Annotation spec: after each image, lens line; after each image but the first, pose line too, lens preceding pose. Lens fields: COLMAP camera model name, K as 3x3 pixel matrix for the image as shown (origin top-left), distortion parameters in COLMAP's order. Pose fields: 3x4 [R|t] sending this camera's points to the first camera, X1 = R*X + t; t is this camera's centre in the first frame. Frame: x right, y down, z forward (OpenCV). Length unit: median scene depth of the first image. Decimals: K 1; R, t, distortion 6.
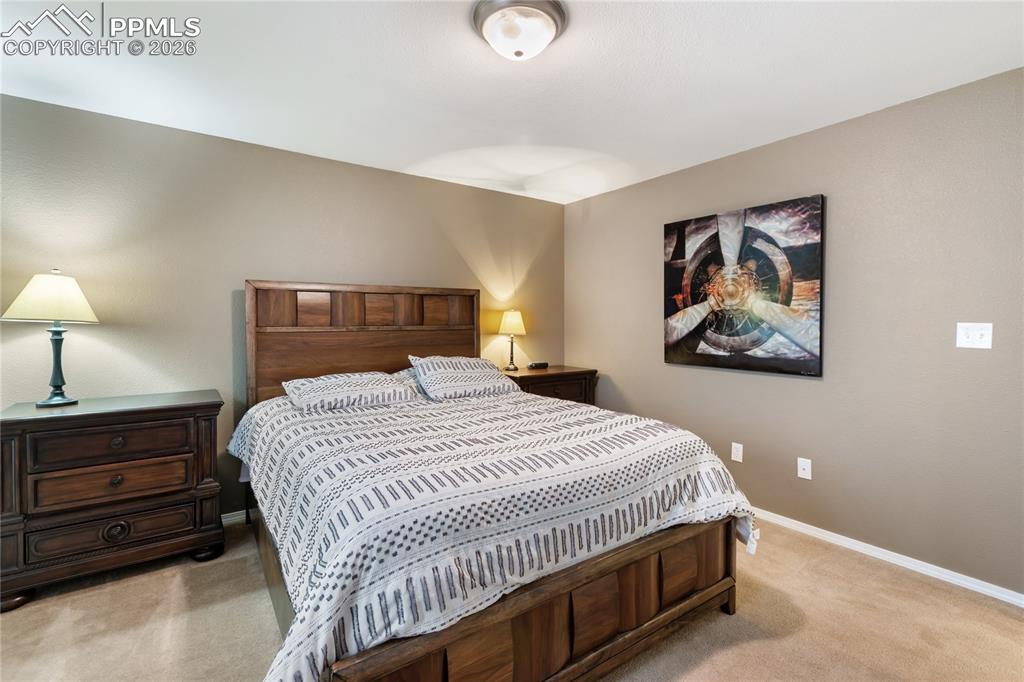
lens RADIAL K [[469.2, 0, 513.1], [0, 469.2, 318.8], [0, 0, 1]] dist [0.002790, 0.000532]
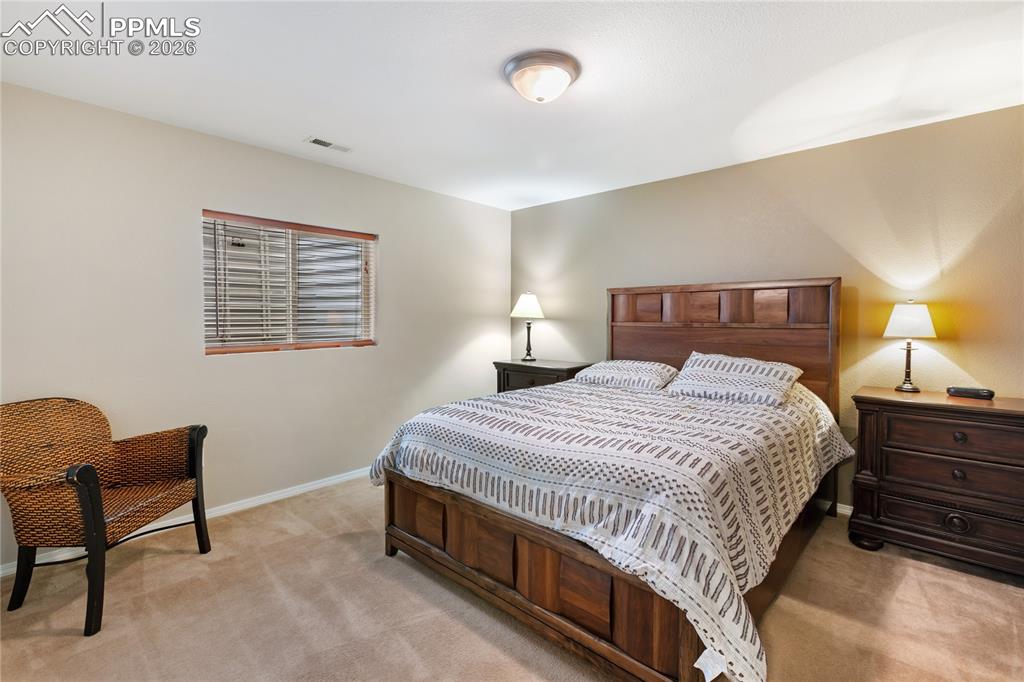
lens RADIAL K [[469.2, 0, 513.1], [0, 469.2, 318.8], [0, 0, 1]] dist [0.002790, 0.000532]
pose [[0.205601, 0.003491, -0.978630, 0.922177], [0.001352, 0.999992, 0.003851, 0.002581], [0.978635, -0.002115, 0.205594, 0.522243]]
